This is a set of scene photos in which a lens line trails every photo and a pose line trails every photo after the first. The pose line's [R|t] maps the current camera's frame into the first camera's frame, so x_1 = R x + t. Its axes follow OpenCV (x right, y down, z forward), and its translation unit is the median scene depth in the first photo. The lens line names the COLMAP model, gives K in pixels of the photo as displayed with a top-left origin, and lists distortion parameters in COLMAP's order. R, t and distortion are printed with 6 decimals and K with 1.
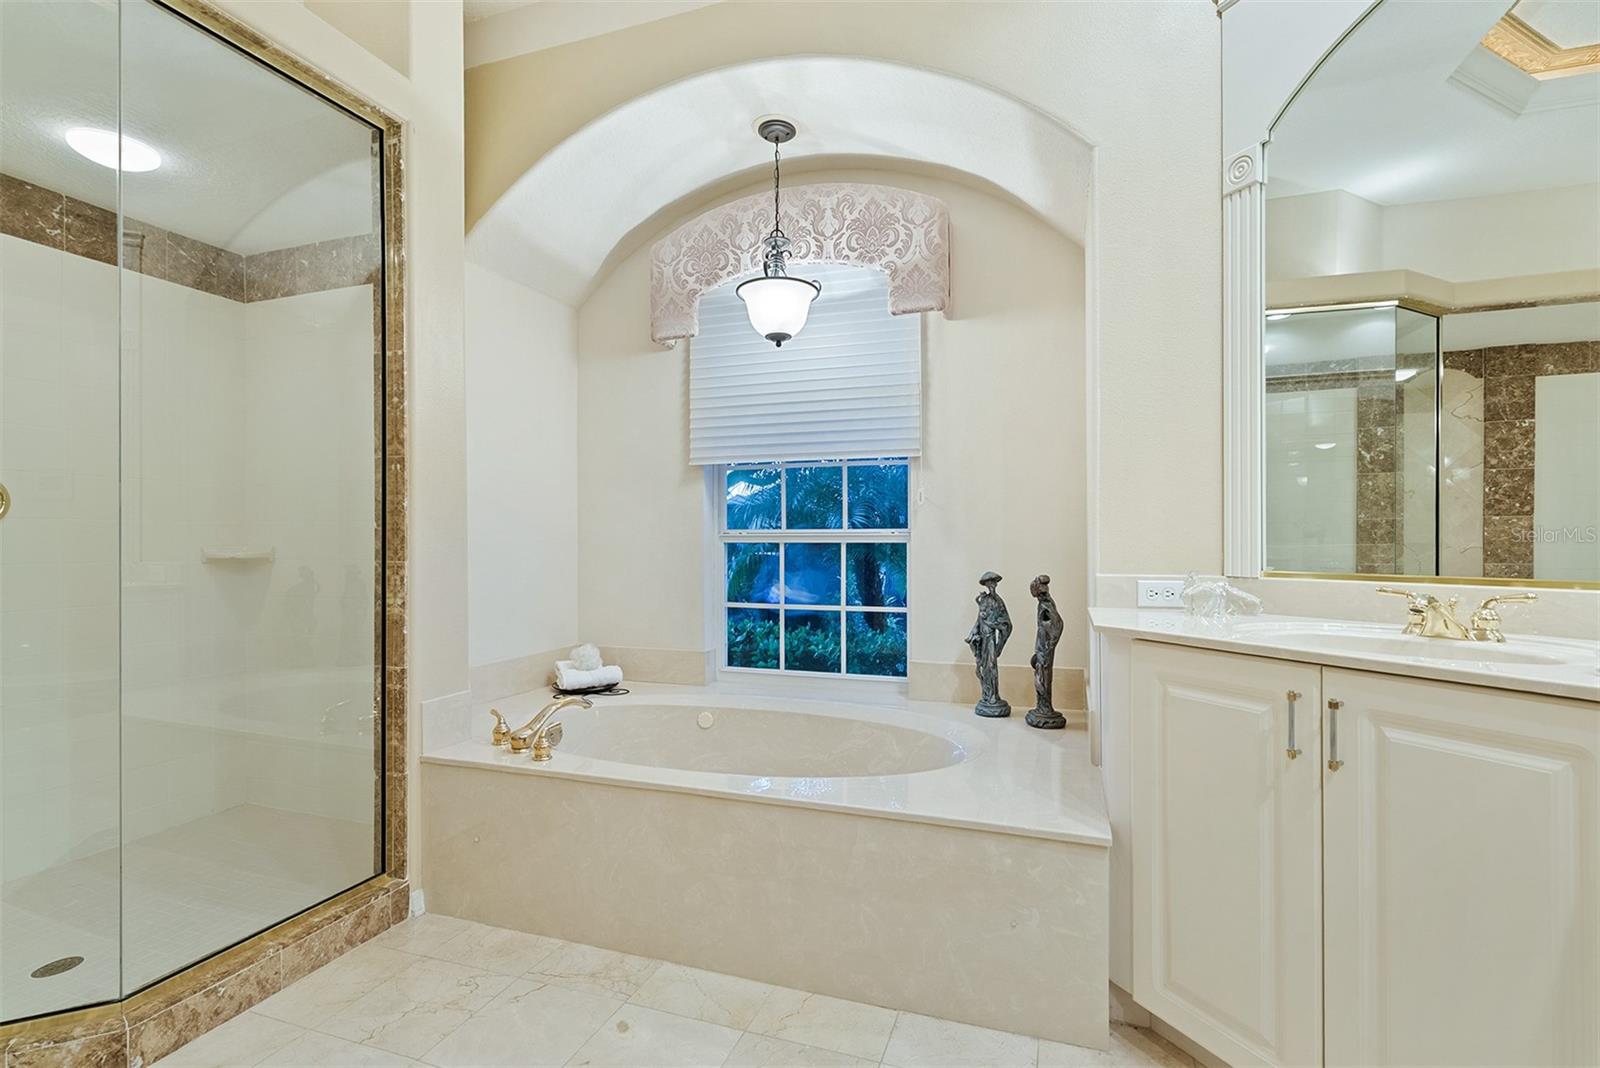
lens RADIAL K [[744.9, 0, 800.0], [0, 744.9, 534.0], [0, 0, 1]] dist [-0.000242, 0.000222]
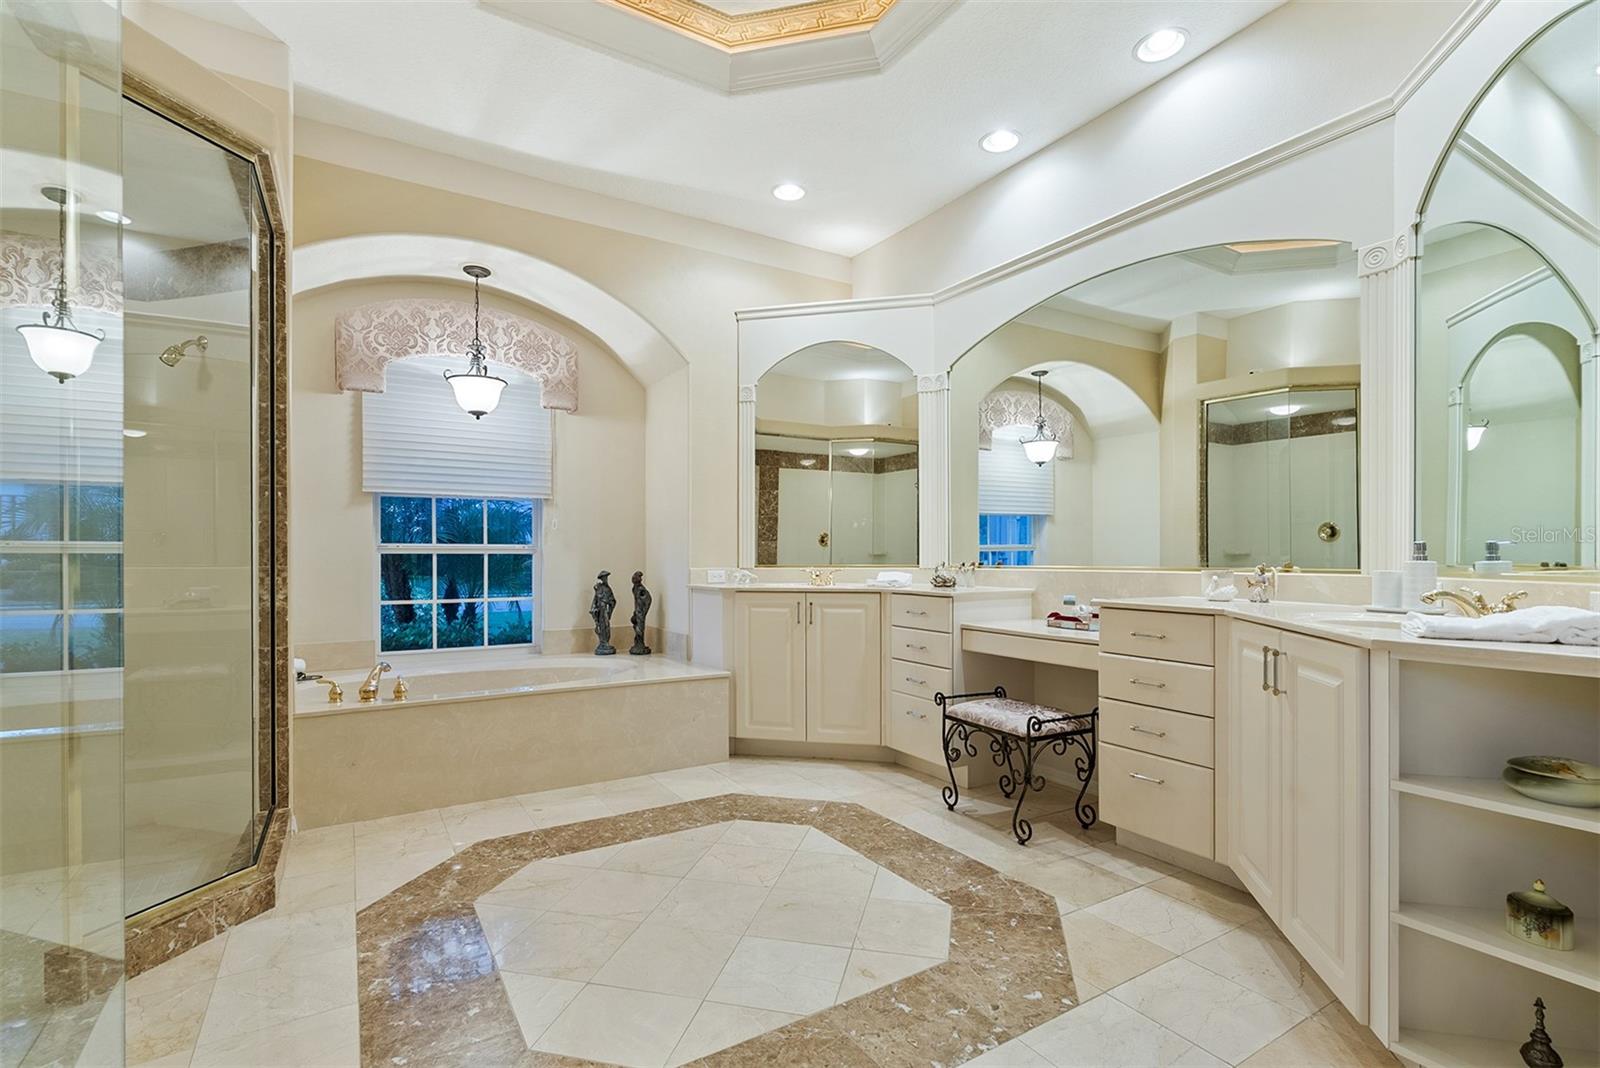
lens RADIAL K [[744.9, 0, 800.0], [0, 744.9, 534.0], [0, 0, 1]] dist [-0.000242, 0.000222]
pose [[0.632186, 0.023147, 0.774471, -0.731195], [-0.006716, 0.999680, -0.024396, 0.004981], [-0.774787, 0.010222, 0.632139, -0.397747]]
